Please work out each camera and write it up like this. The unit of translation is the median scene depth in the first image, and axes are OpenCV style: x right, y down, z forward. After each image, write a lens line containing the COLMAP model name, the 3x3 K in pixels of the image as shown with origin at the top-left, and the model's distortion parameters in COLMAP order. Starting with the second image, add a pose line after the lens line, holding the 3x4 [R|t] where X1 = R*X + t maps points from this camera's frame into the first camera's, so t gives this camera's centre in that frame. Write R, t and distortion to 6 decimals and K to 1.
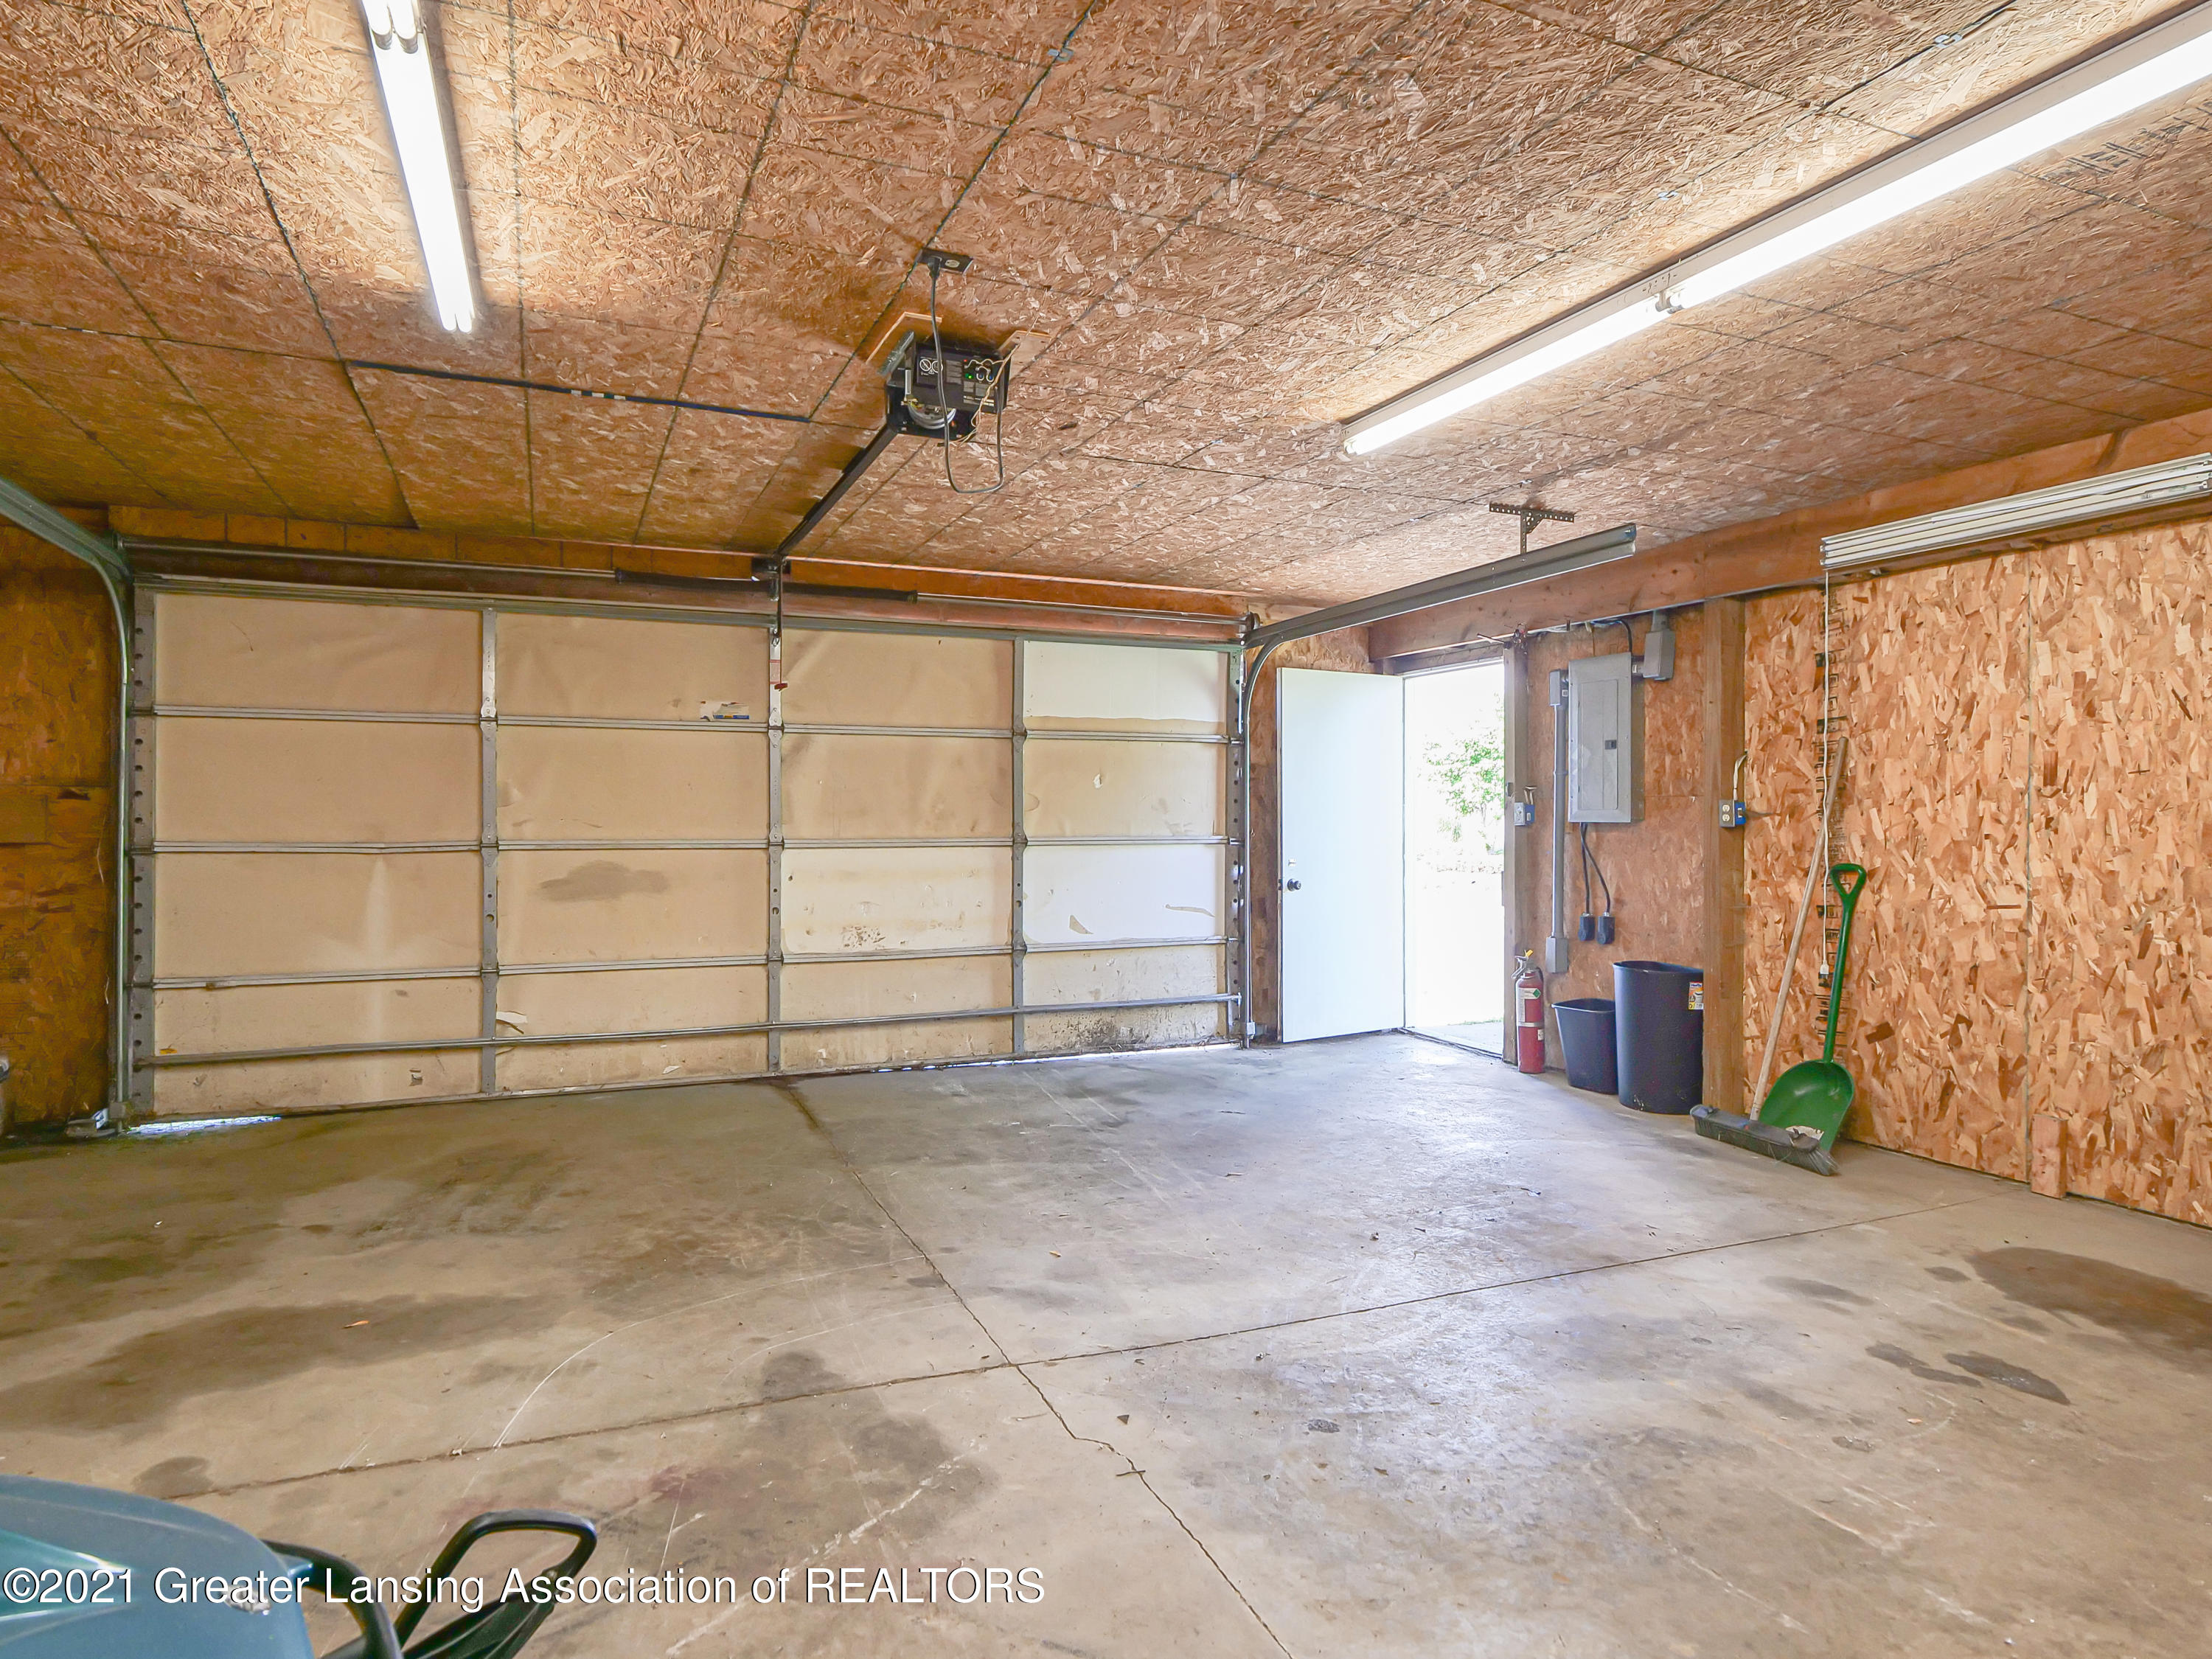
lens RADIAL K [[1289.8, 0, 1094.2], [0, 1289.8, 824.0], [0, 0, 1]] dist [0.002860, -0.020812]
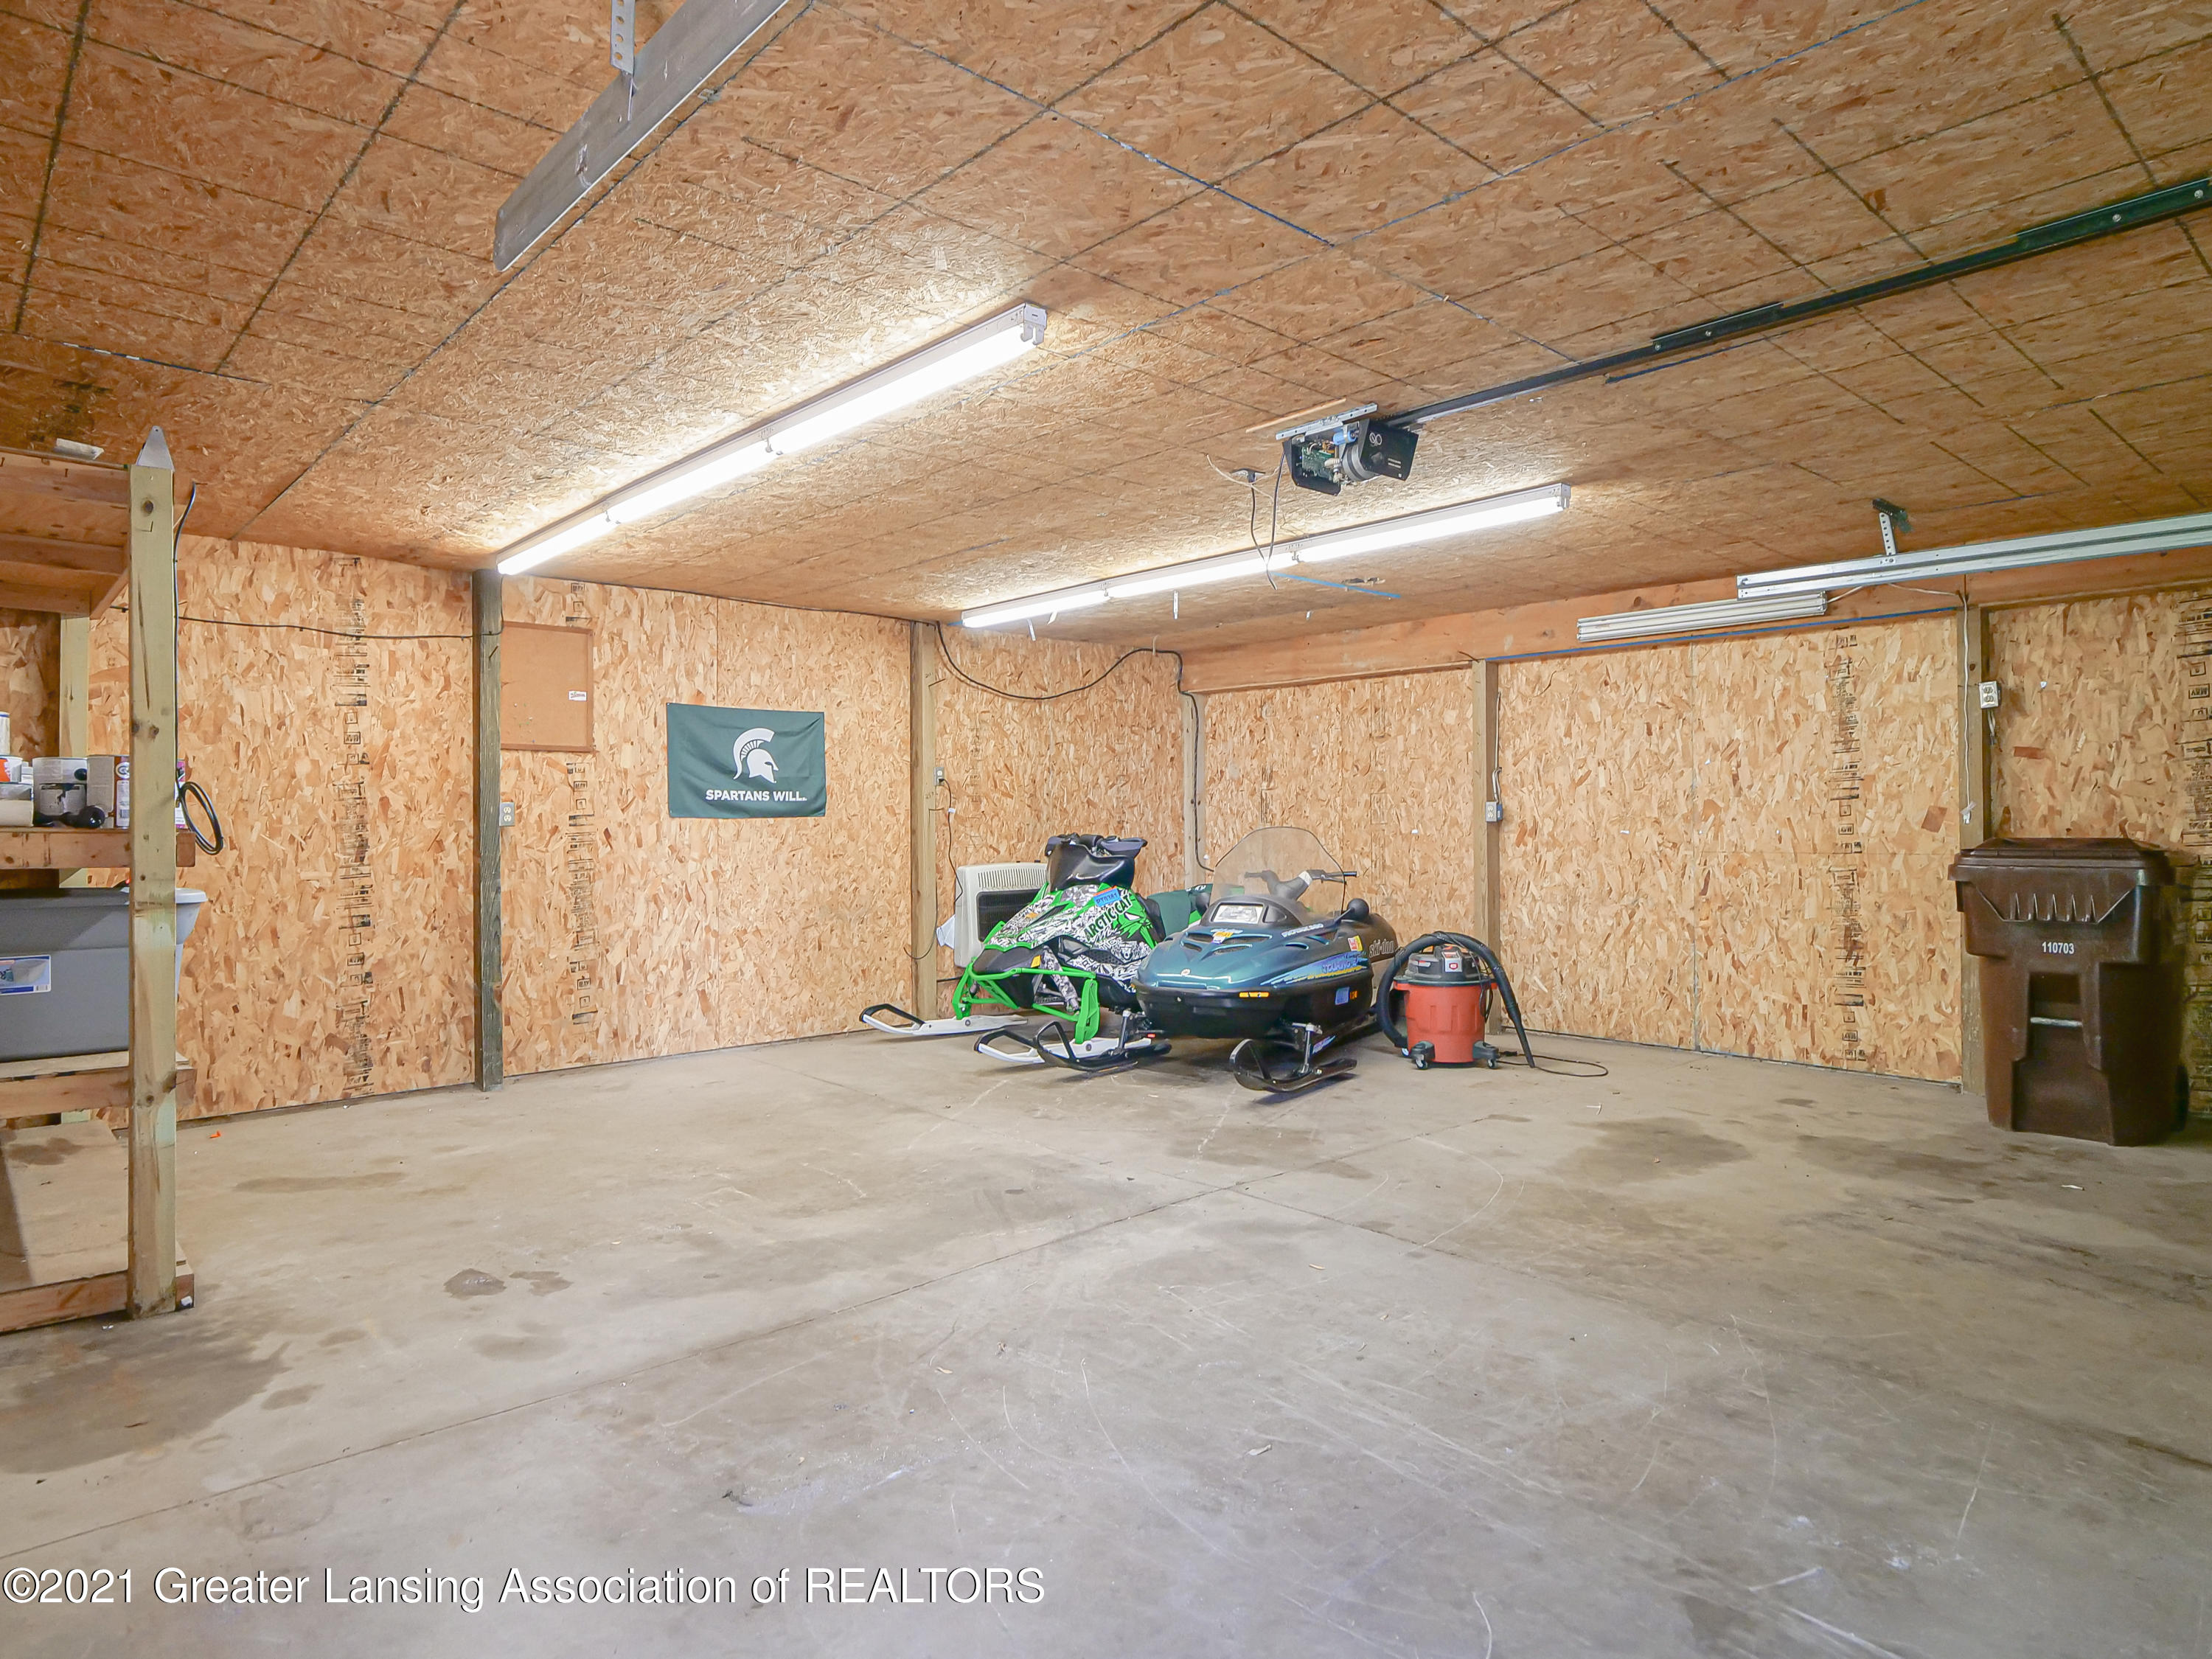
lens RADIAL K [[1289.8, 0, 1094.2], [0, 1289.8, 824.0], [0, 0, 1]] dist [0.002860, -0.020812]
pose [[-0.945356, 0.001068, -0.326038, 0.455737], [0.000524, 0.999998, 0.001757, -0.001963], [0.326040, 0.001490, -0.945355, 1.908179]]
